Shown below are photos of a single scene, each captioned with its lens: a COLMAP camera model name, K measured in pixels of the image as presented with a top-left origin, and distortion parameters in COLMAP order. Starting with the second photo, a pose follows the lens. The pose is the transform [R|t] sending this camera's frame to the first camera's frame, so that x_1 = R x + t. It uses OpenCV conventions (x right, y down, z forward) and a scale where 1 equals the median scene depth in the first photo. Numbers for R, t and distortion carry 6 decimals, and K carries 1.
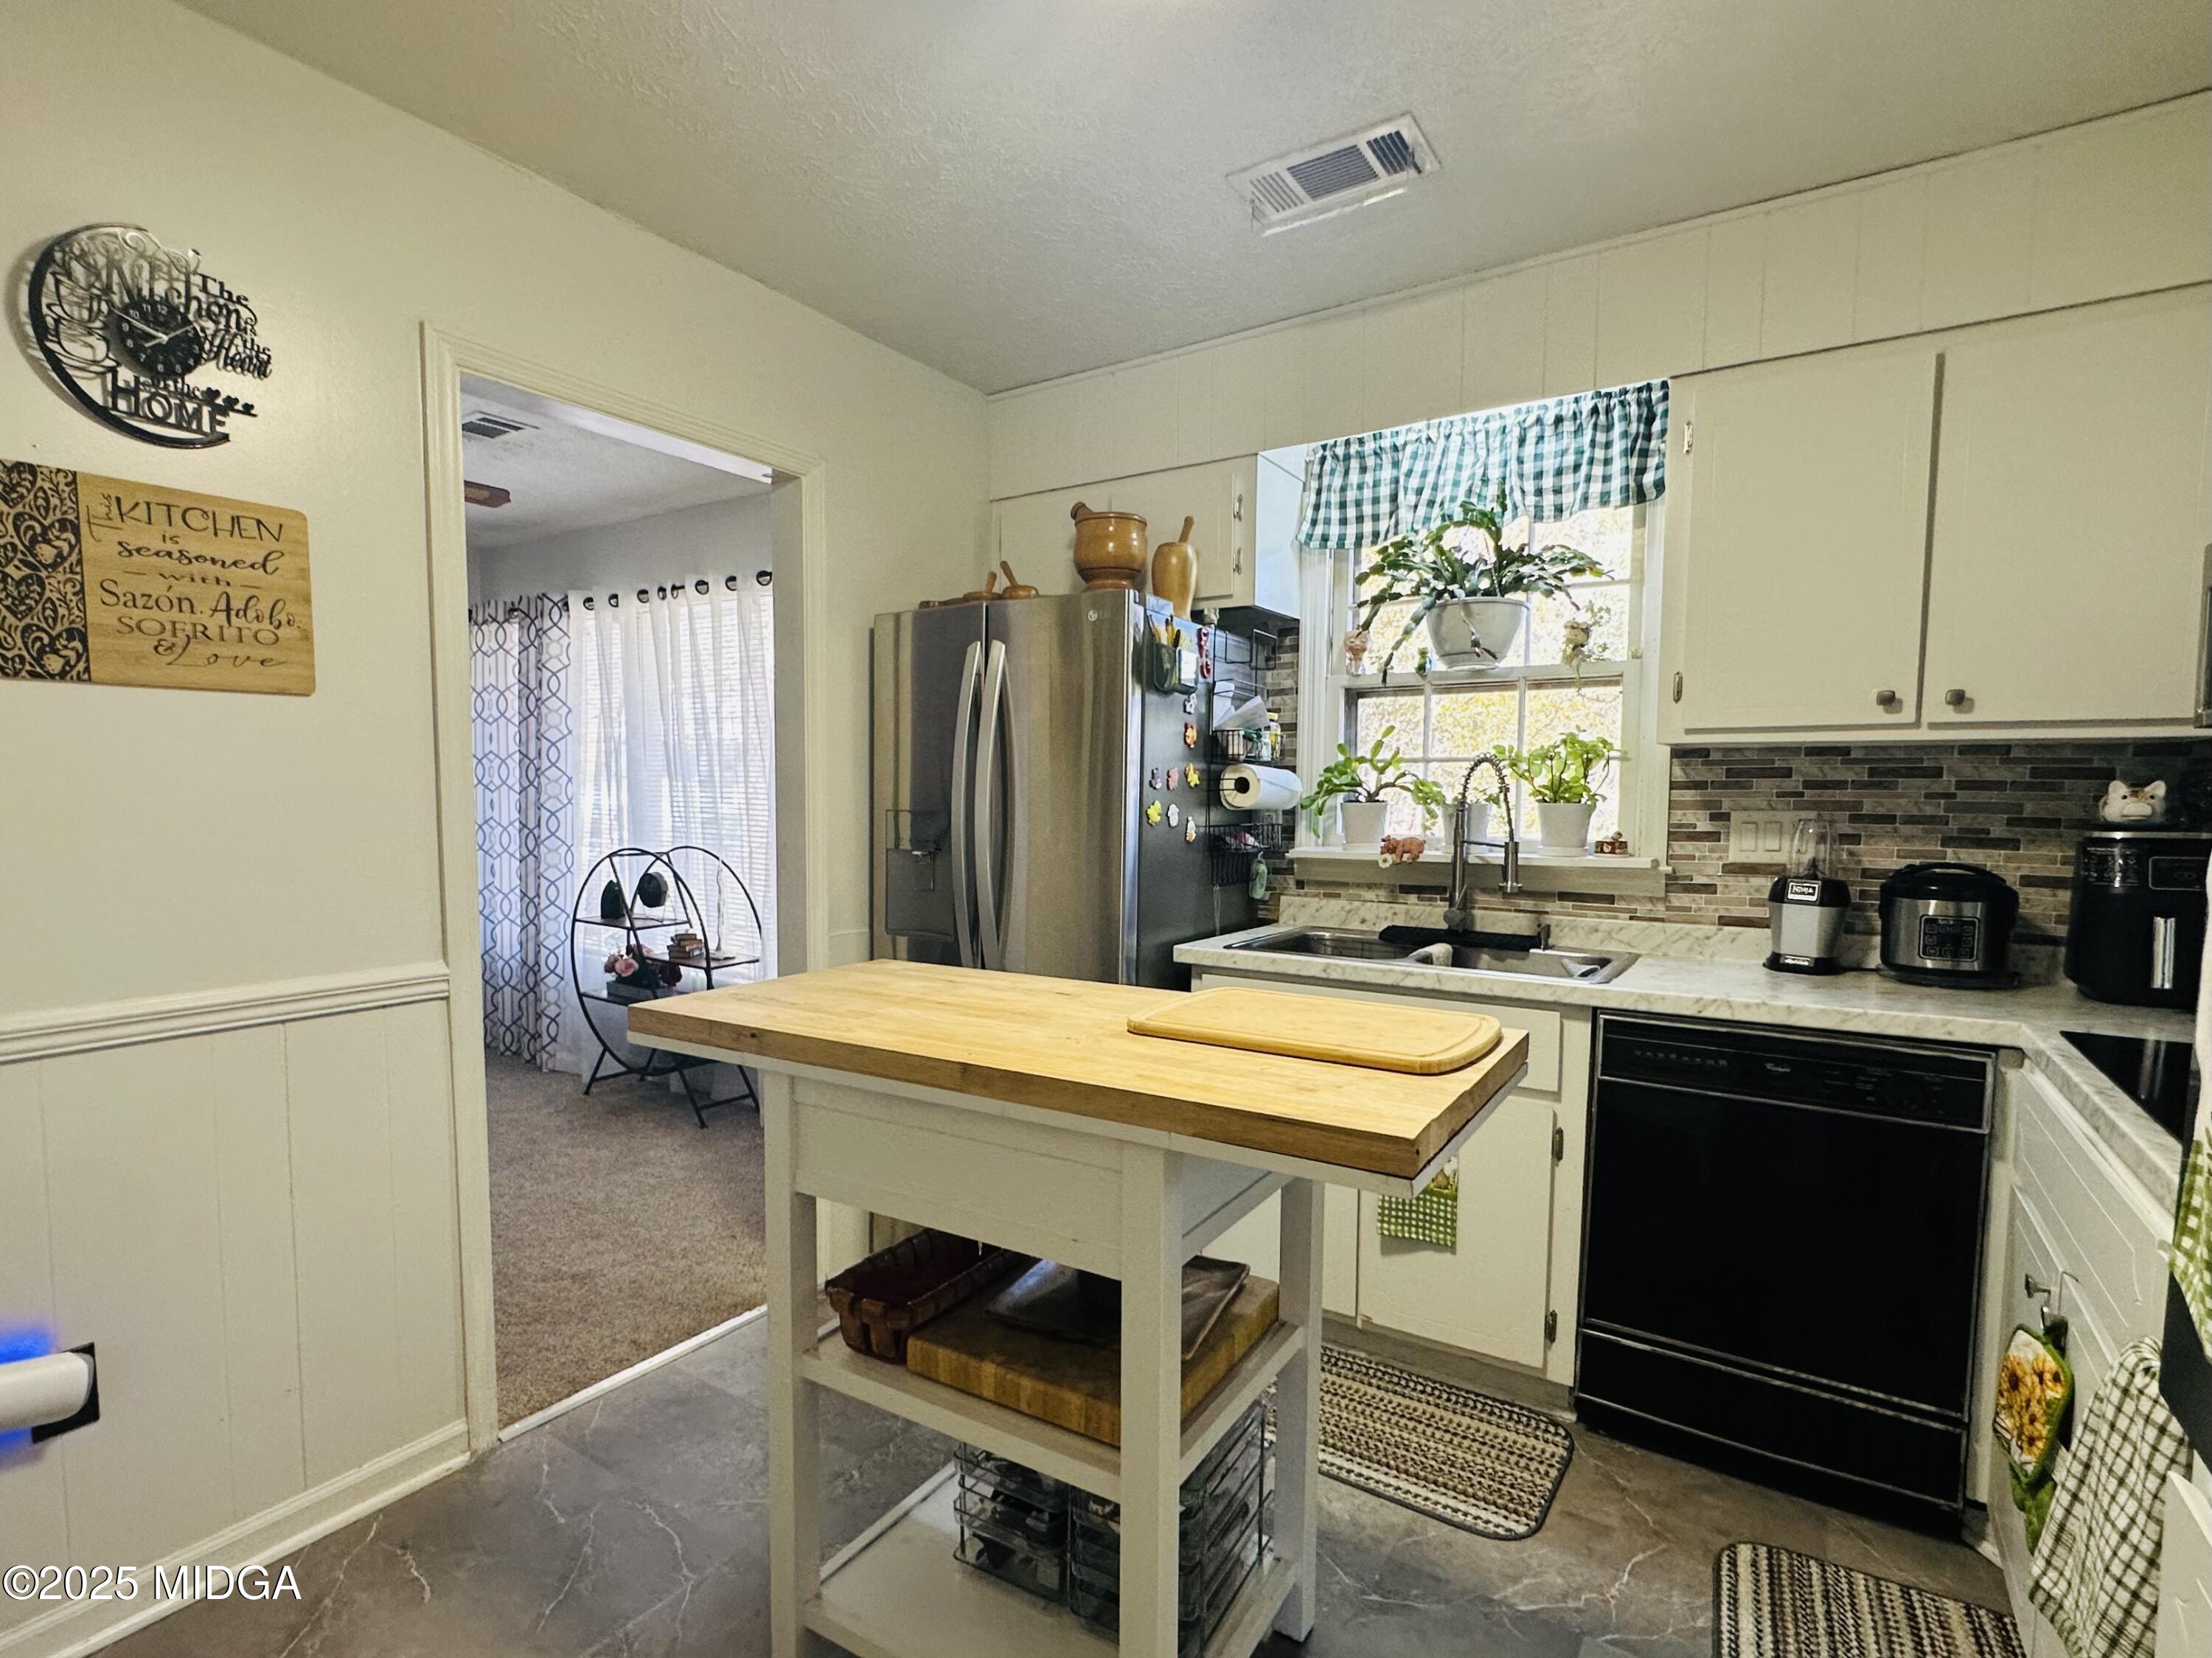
lens RADIAL K [[1101.1, 0, 1065.8], [0, 1101.1, 875.7], [0, 0, 1]] dist [-0.000529, -0.000042]
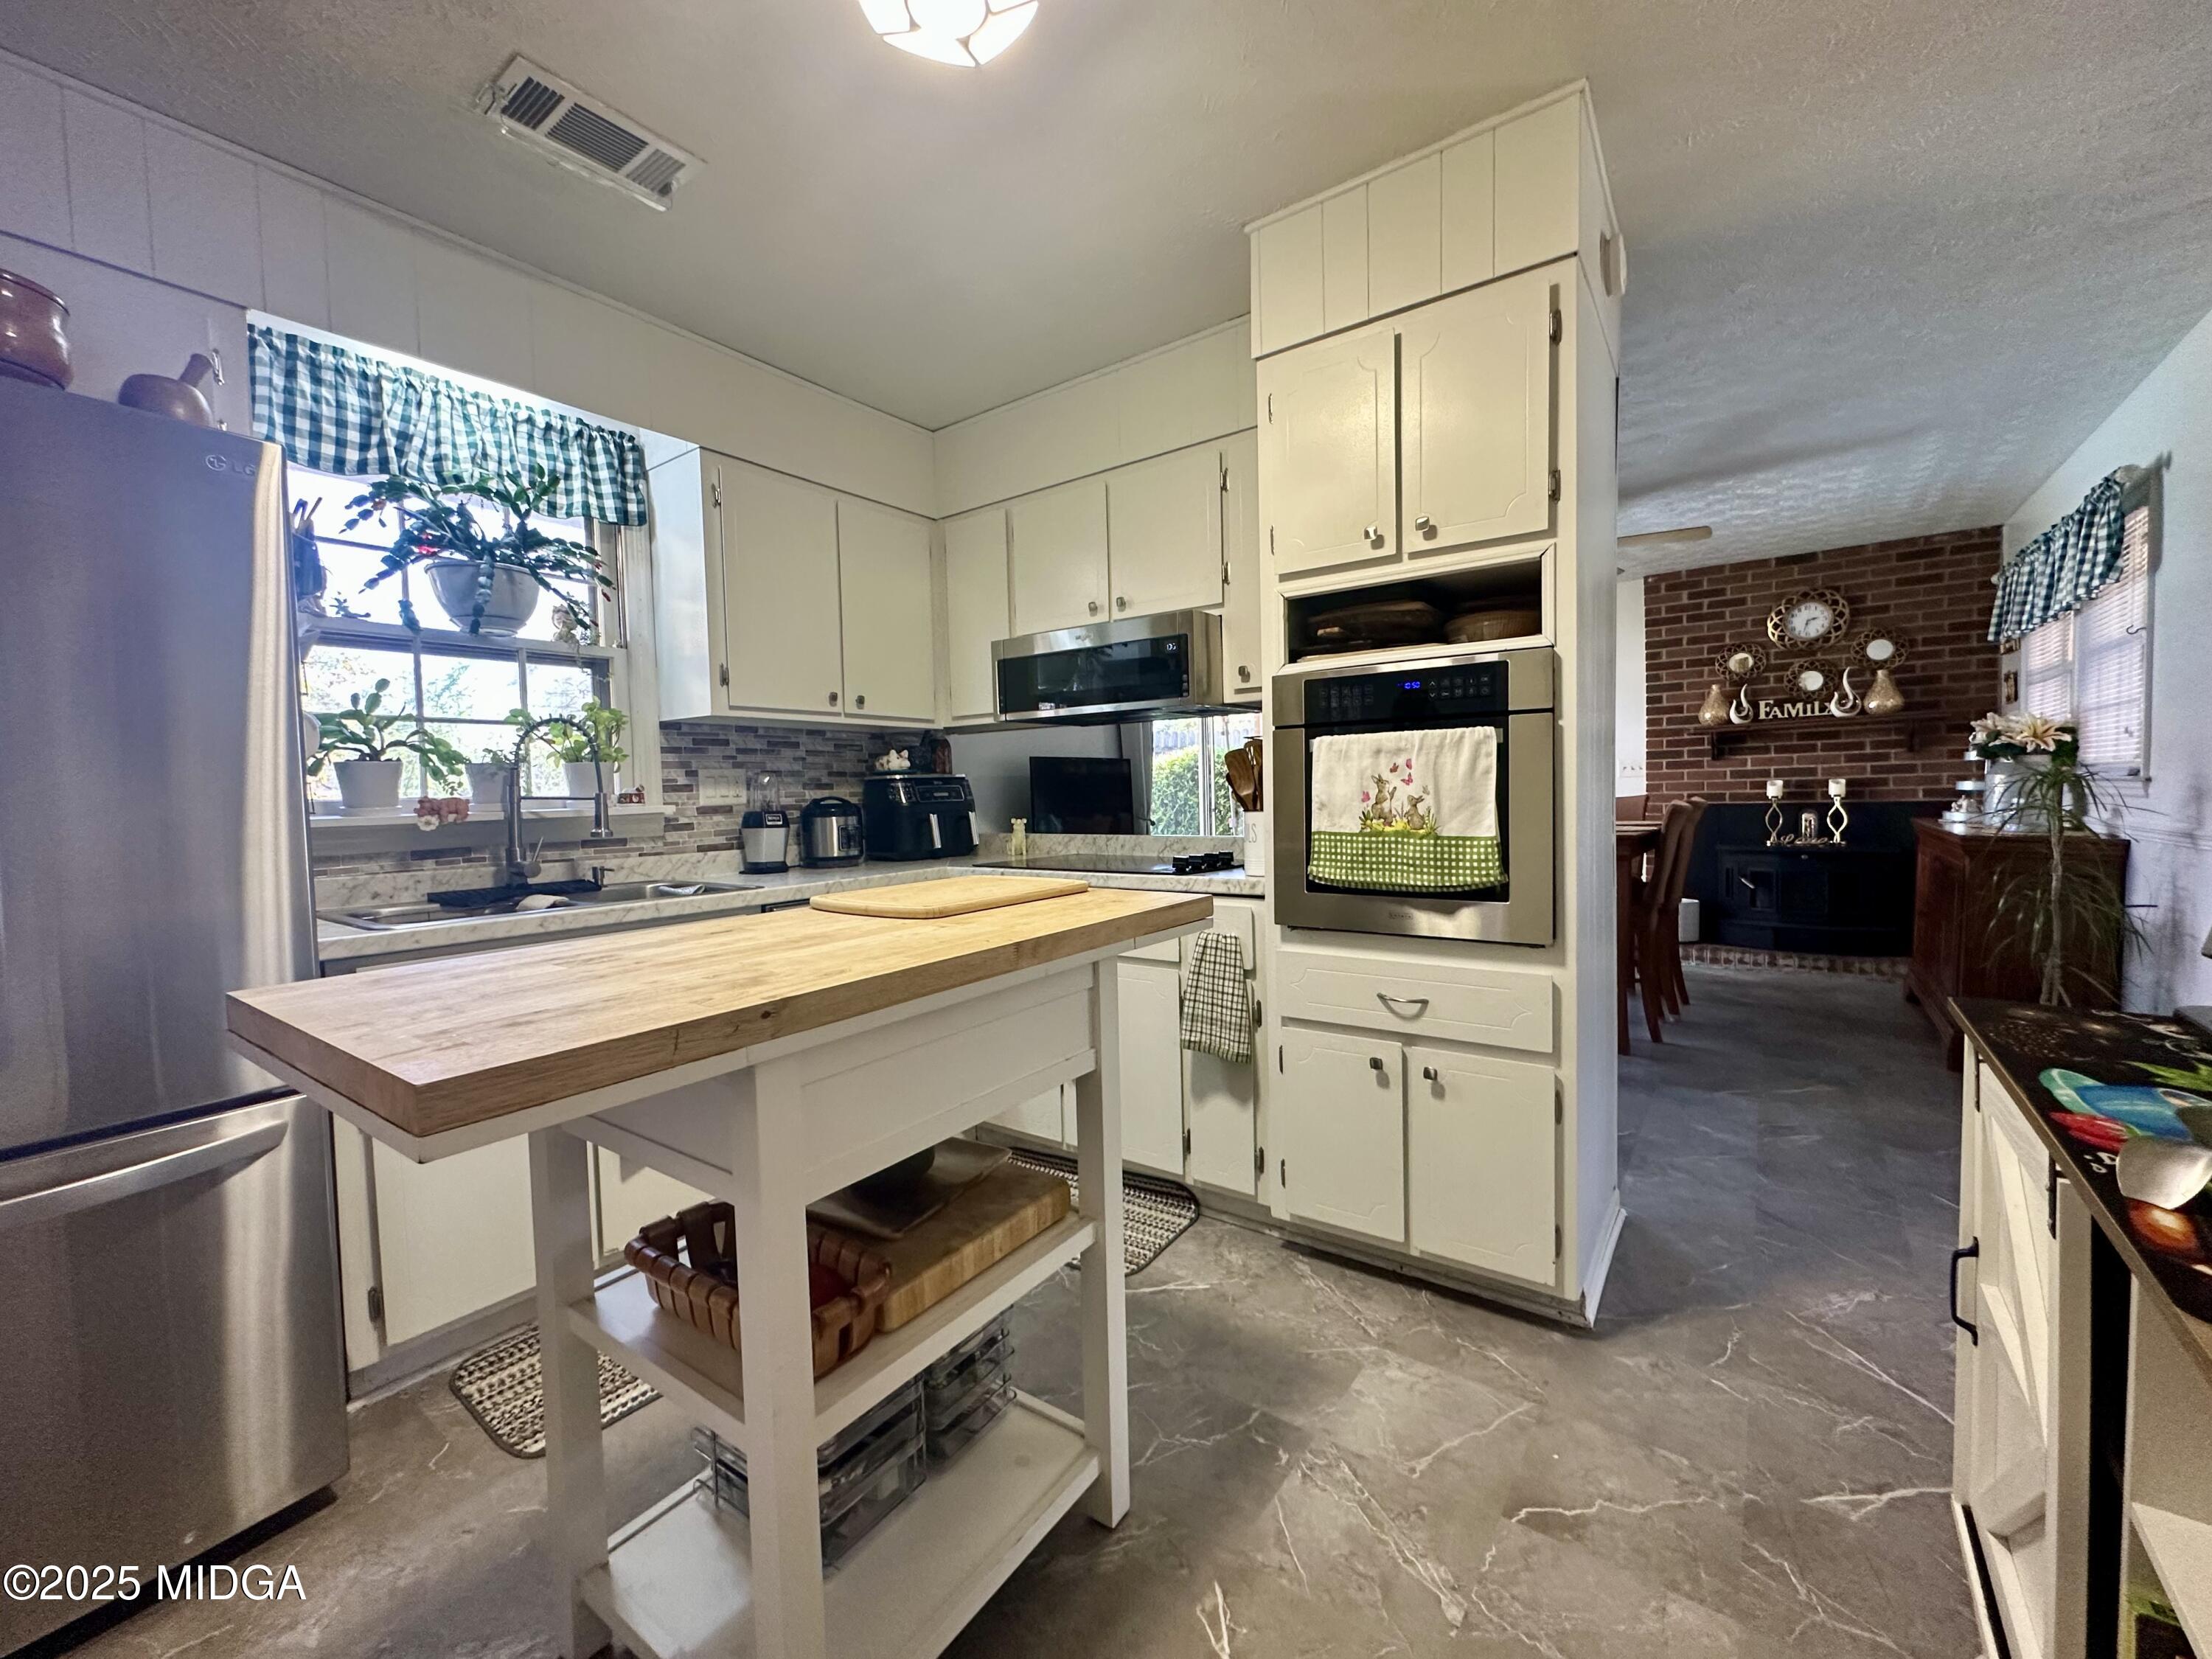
lens RADIAL K [[889.5, 0, 1106.0], [0, 889.5, 829.5], [0, 0, 1]] dist [-0.001038, 0.000147]
pose [[0.038901, -0.052572, 0.997859, -0.485904], [0.097024, 0.994095, 0.048591, 0.011970], [-0.994522, 0.094926, 0.043772, 0.436354]]
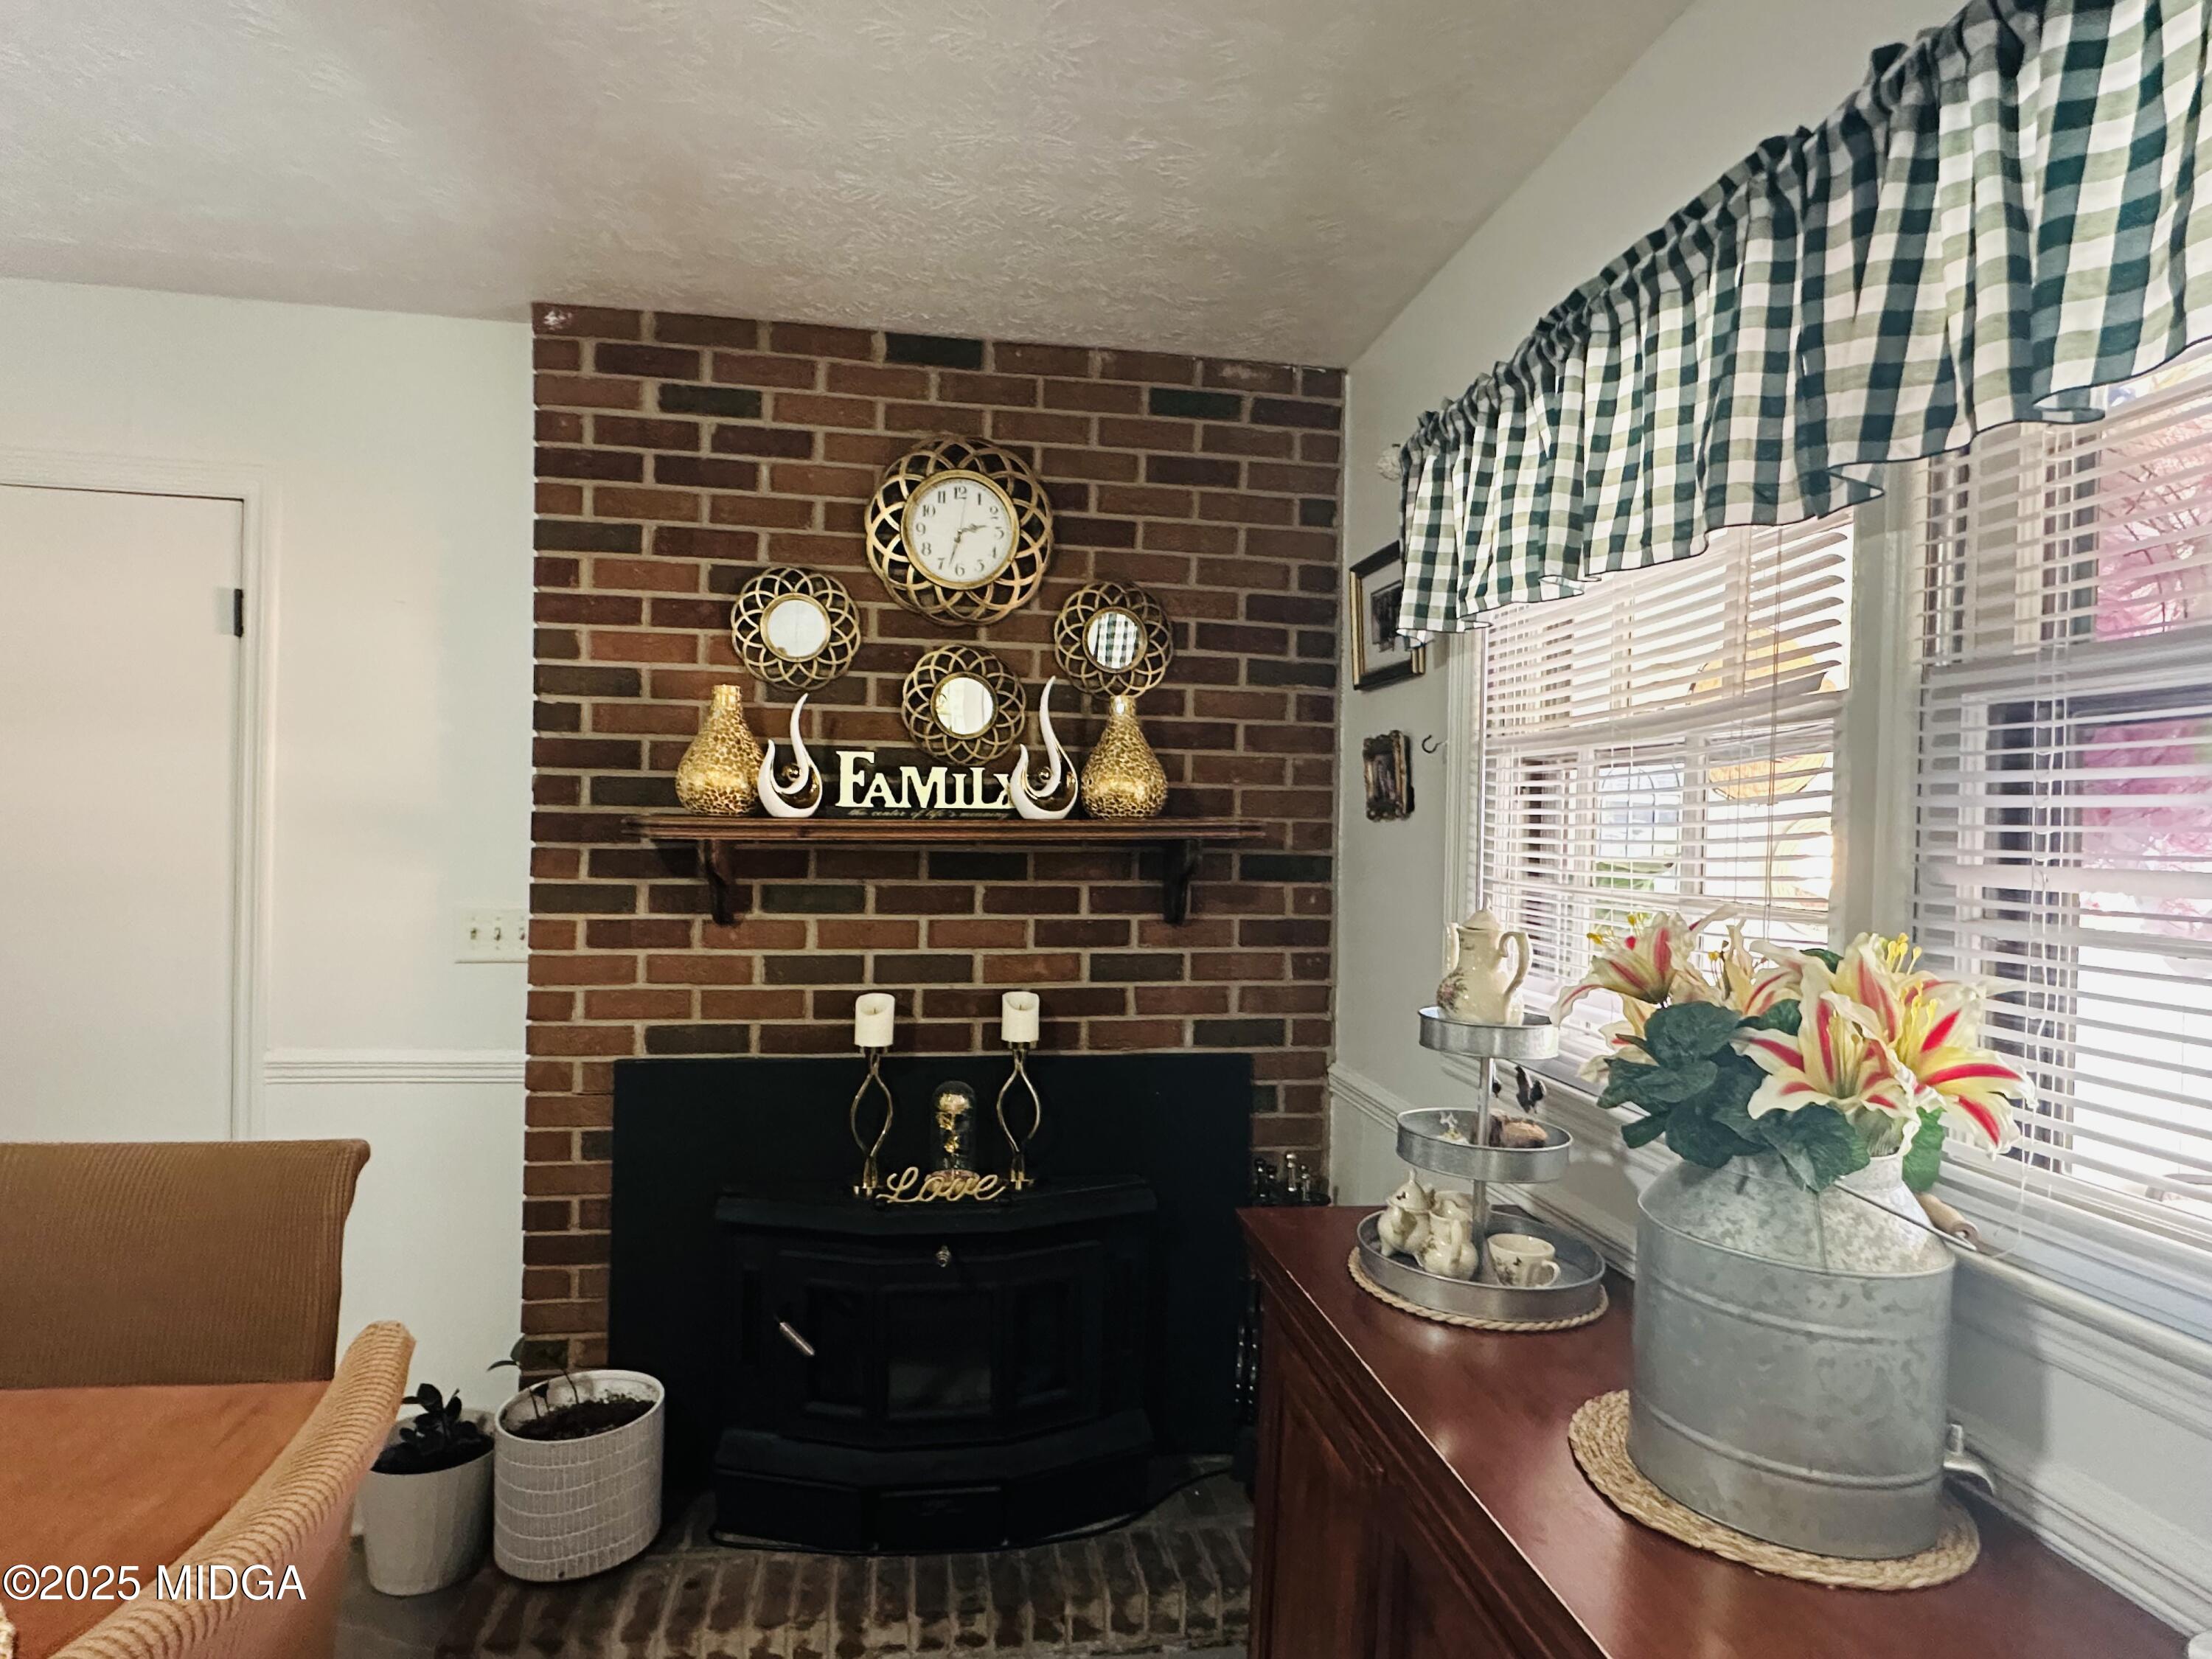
lens RADIAL K [[1154.8, 0, 1084.2], [0, 1154.8, 841.8], [0, 0, 1]] dist [0.002168, -0.001163]
pose [[-0.689000, -0.024971, 0.724331, 0.916268], [0.025119, 0.997983, 0.058299, -0.015566], [-0.724326, 0.058363, -0.686983, -0.561365]]
